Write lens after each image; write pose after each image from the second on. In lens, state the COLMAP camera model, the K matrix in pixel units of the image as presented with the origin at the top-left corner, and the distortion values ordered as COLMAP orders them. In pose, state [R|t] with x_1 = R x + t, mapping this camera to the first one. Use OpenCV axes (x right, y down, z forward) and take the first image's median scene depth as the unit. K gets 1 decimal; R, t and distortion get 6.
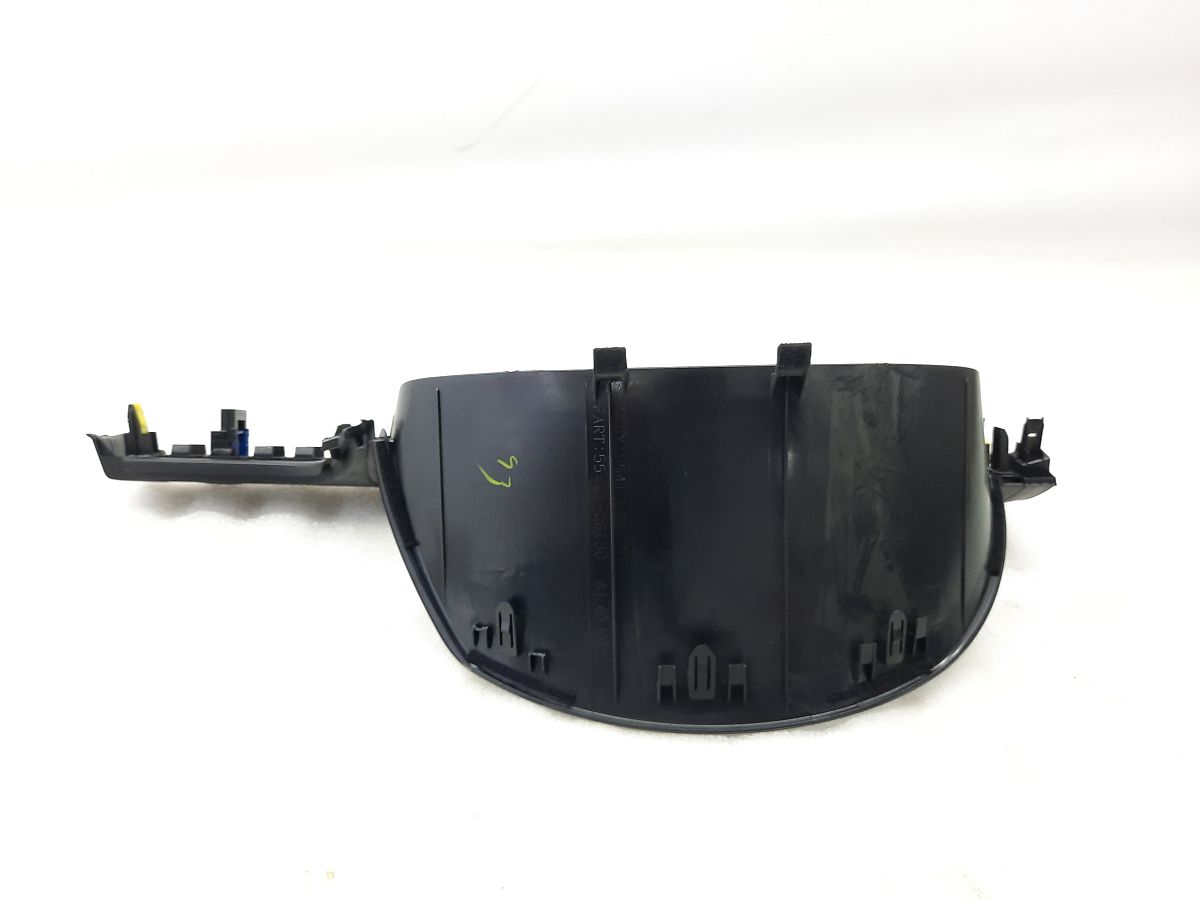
lens RADIAL K [[869.2, 0, 600.0], [0, 869.2, 450.0], [0, 0, 1]] dist [0.018814, -0.000294]
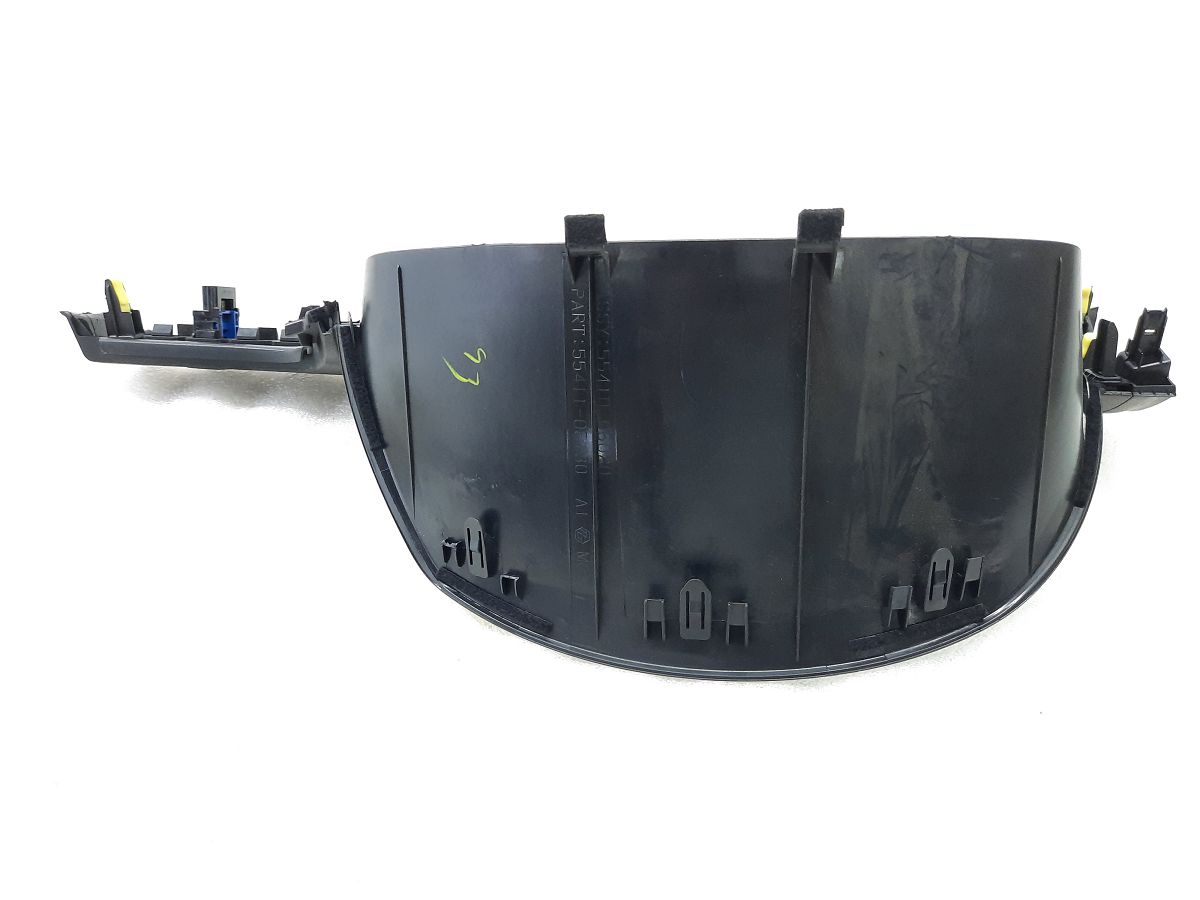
lens RADIAL K [[869.2, 0, 600.0], [0, 869.2, 450.0], [0, 0, 1]] dist [0.018814, -0.000294]
pose [[0.991796, 0.033289, -0.123419, 0.120276], [-0.015691, 0.989898, 0.140908, -0.015779], [0.126863, -0.137815, 0.982300, 0.171397]]
